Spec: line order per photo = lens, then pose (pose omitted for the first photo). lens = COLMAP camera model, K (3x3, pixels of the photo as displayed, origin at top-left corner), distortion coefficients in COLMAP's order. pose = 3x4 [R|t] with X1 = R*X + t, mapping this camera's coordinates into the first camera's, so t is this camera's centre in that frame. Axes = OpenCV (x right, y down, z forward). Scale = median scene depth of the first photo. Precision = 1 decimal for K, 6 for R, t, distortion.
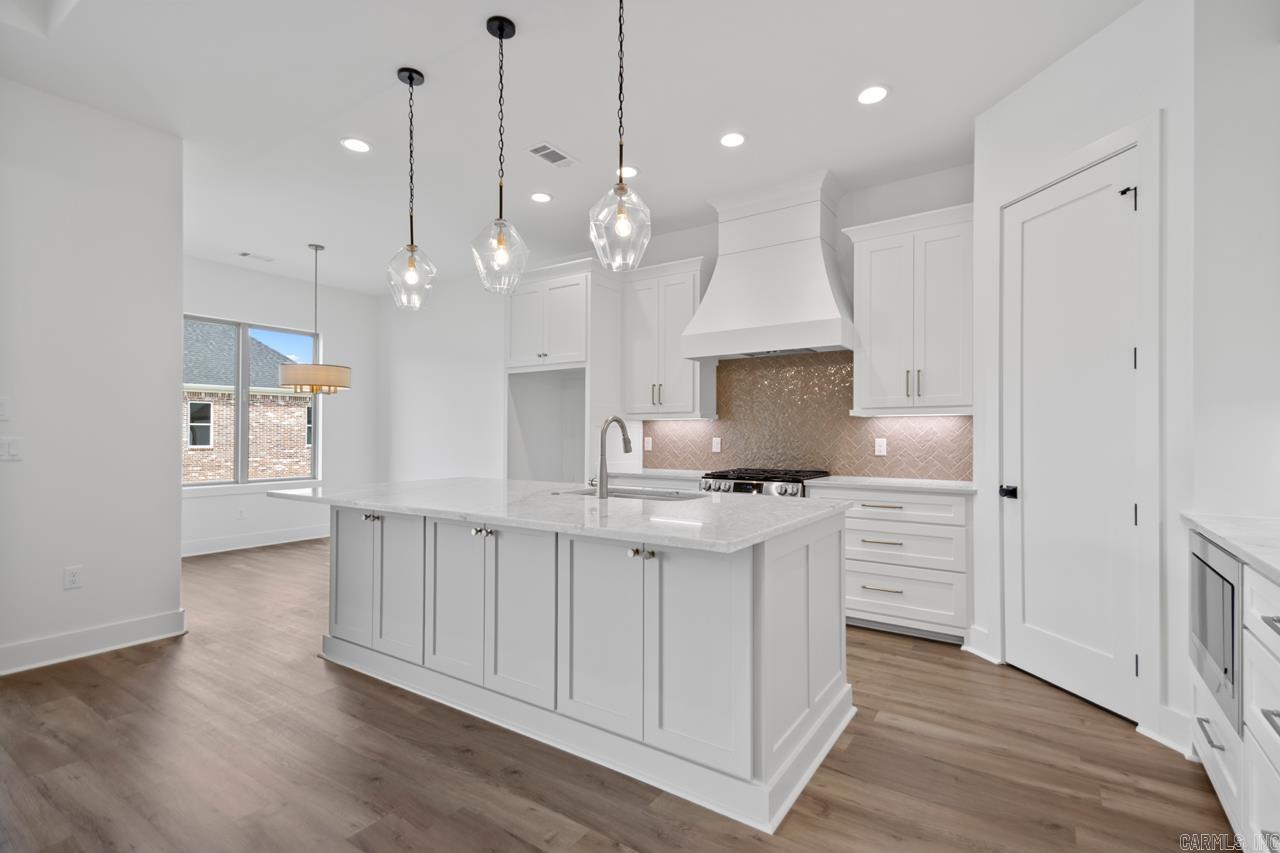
lens RADIAL K [[599.2, 0, 645.3], [0, 599.2, 427.0], [0, 0, 1]] dist [0.018718, -0.006088]
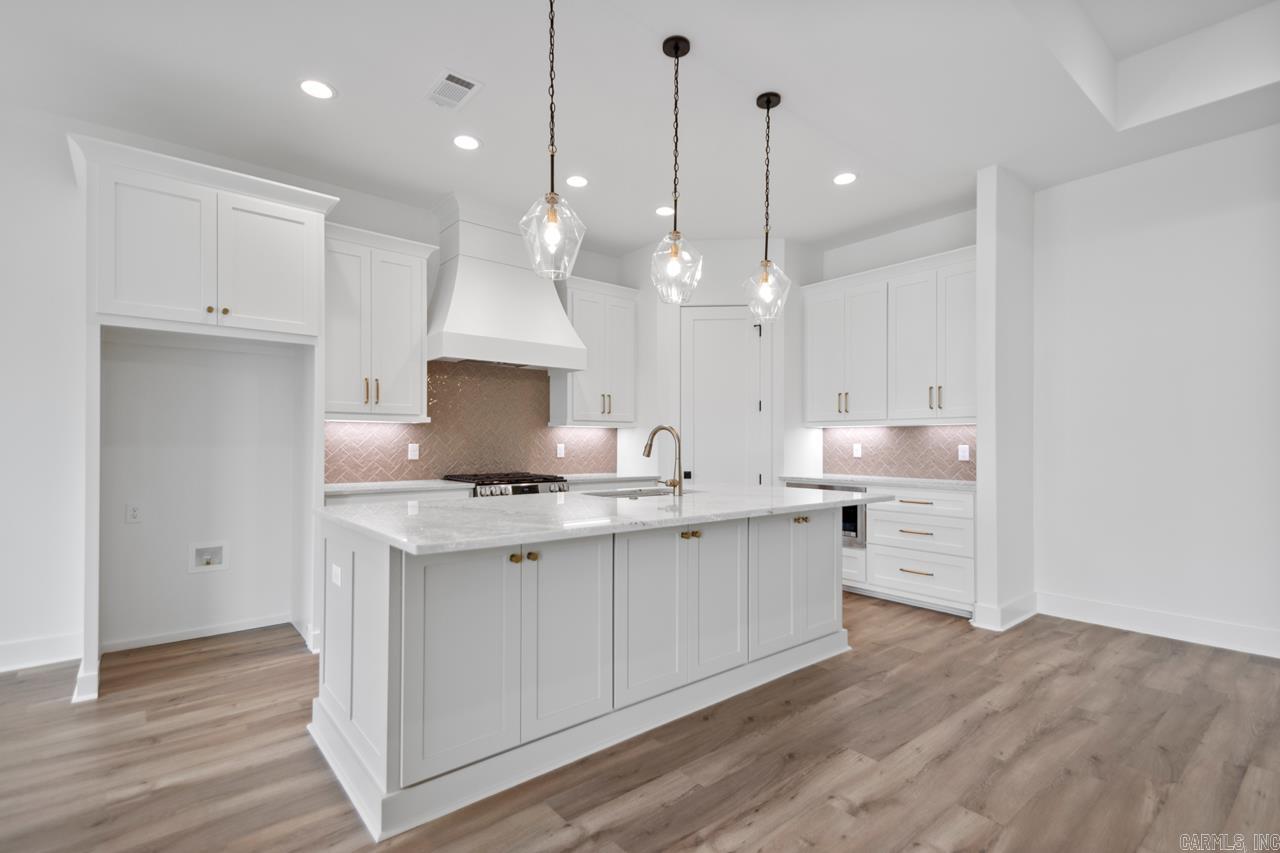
lens RADIAL K [[599.2, 0, 642.2], [0, 599.2, 445.9], [0, 0, 1]] dist [0.018718, -0.006088]
pose [[0.273524, -0.003934, 0.961857, -0.859499], [-0.018292, 0.999790, 0.009291, 0.008432], [-0.961691, -0.020136, 0.273395, 0.533174]]
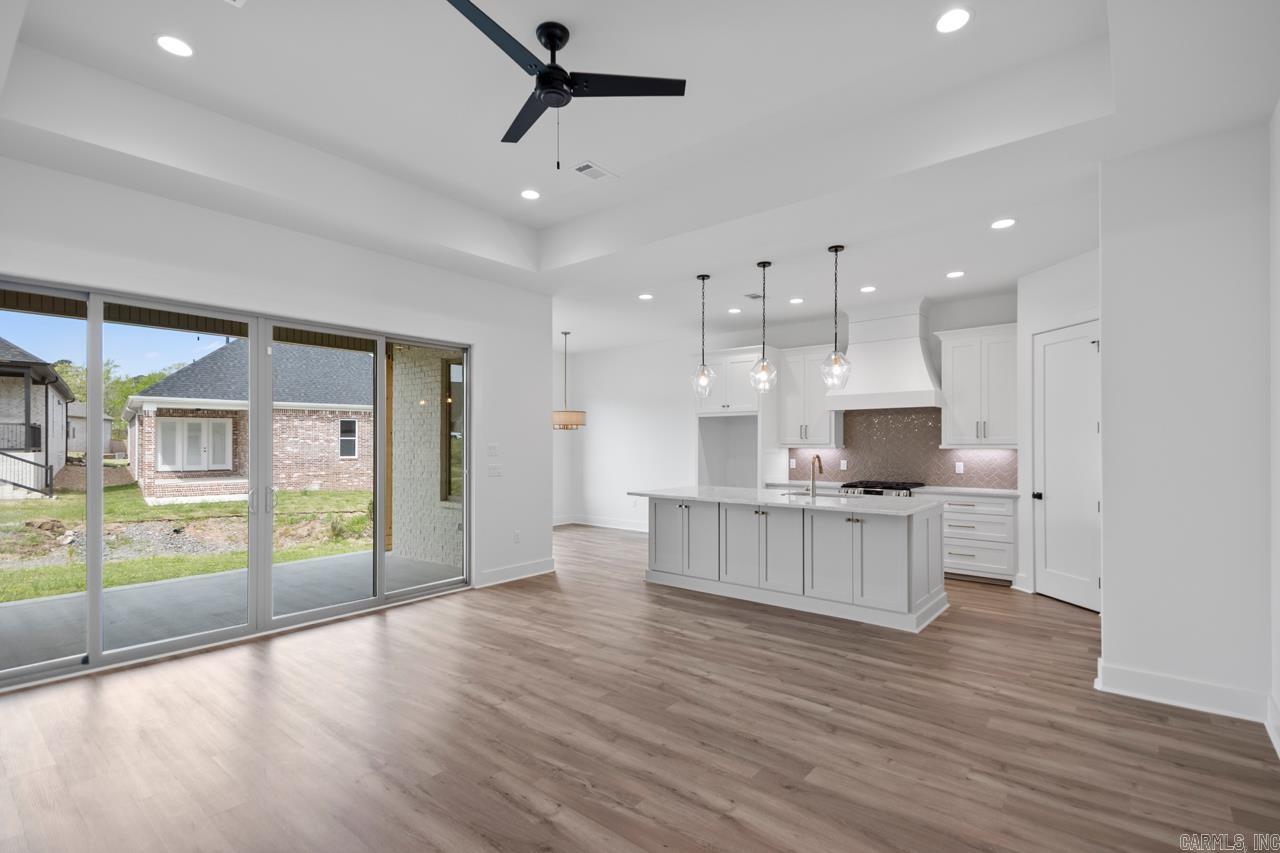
lens RADIAL K [[599.2, 0, 634.9], [0, 599.2, 434.7], [0, 0, 1]] dist [0.018718, -0.006088]
pose [[0.994255, -0.002590, -0.107008, -0.314503], [0.002602, 0.999997, -0.000028, -0.061729], [0.107008, -0.000251, 0.994258, -0.729470]]
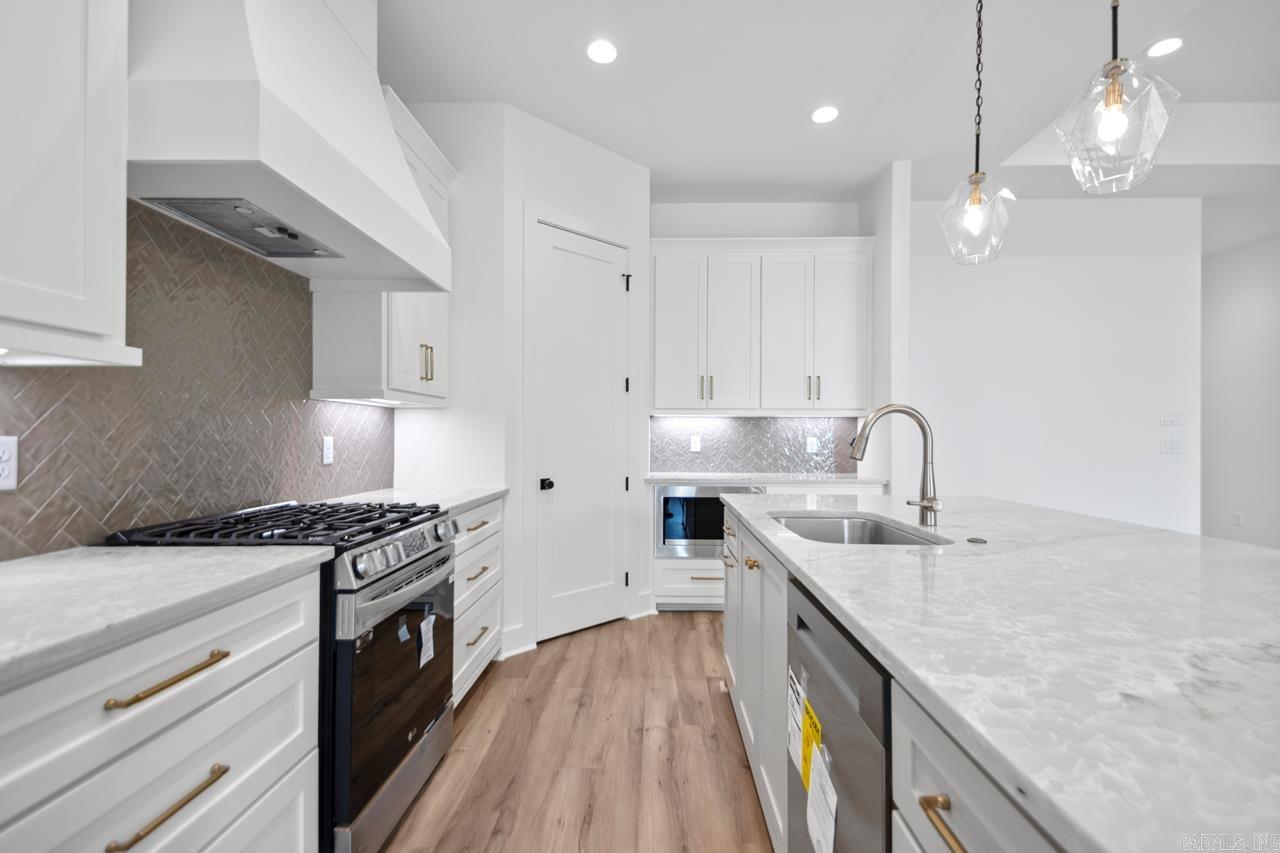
lens RADIAL K [[599.2, 0, 641.6], [0, 599.2, 437.4], [0, 0, 1]] dist [0.018718, -0.006088]
pose [[-0.550687, -0.004652, 0.834699, -0.330552], [-0.018454, 0.999808, -0.006604, 0.020121], [-0.834508, -0.019040, -0.550667, 1.175686]]
